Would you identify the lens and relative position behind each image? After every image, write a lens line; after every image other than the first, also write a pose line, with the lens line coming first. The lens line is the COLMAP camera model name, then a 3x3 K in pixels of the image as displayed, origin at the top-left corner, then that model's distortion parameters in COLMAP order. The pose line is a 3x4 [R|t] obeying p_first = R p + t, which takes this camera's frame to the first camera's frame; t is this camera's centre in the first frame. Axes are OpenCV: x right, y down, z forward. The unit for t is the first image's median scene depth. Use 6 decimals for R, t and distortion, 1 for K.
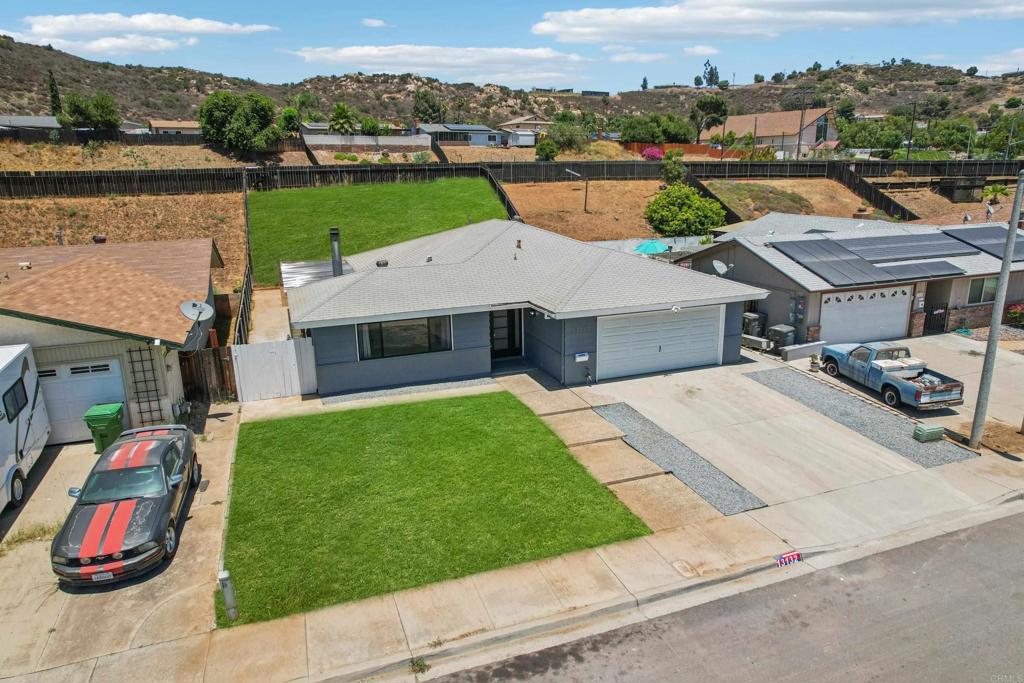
lens RADIAL K [[653.5, 0, 516.5], [0, 653.5, 343.7], [0, 0, 1]] dist [-0.074011, 0.068691]
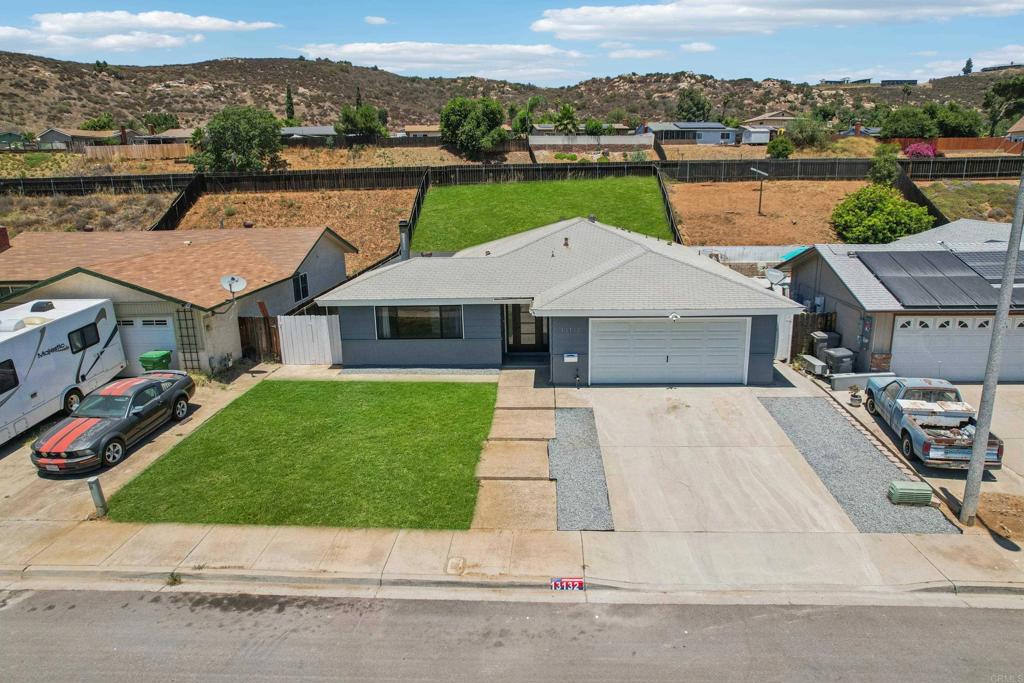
lens RADIAL K [[653.5, 0, 516.5], [0, 653.5, 343.7], [0, 0, 1]] dist [-0.074011, 0.068691]
pose [[0.917405, 0.097750, -0.385762, 0.188379], [-0.097470, 0.995031, 0.020336, -0.005813], [0.385833, 0.018943, 0.922374, 0.029424]]
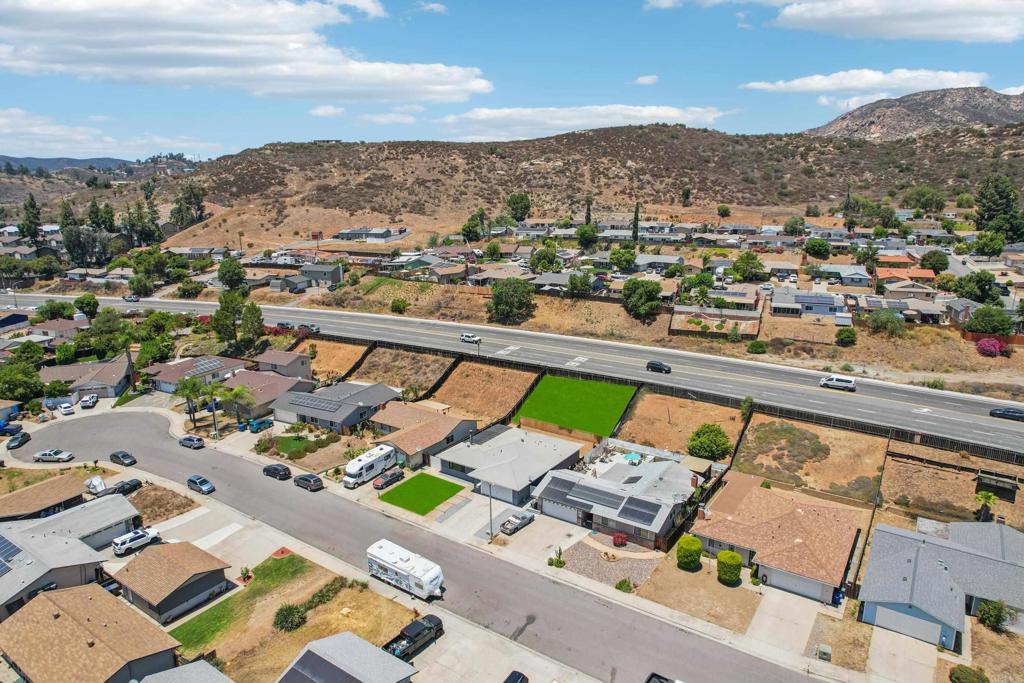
lens RADIAL K [[655.4, 0, 515.7], [0, 655.4, 345.4], [0, 0, 1]] dist [-0.073249, 0.067613]
pose [[0.574033, 0.215795, -0.789885, 1.540808], [-0.211138, 0.971036, 0.111845, -0.632642], [0.791143, 0.102572, 0.602970, -0.644065]]
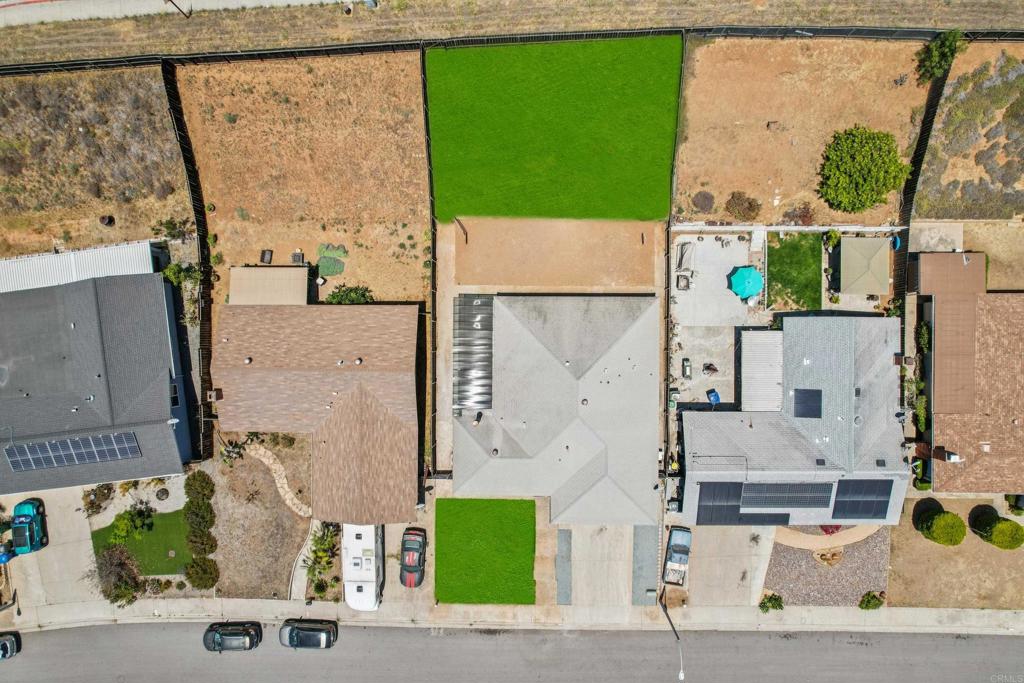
lens RADIAL K [[653.5, 0, 516.5], [0, 653.5, 343.7], [0, 0, 1]] dist [-0.074011, 0.068691]
pose [[0.934745, 0.354925, -0.016732, -0.118125], [-0.068547, 0.226333, 0.971635, -1.165553], [0.348644, -0.907084, 0.235892, 0.436832]]
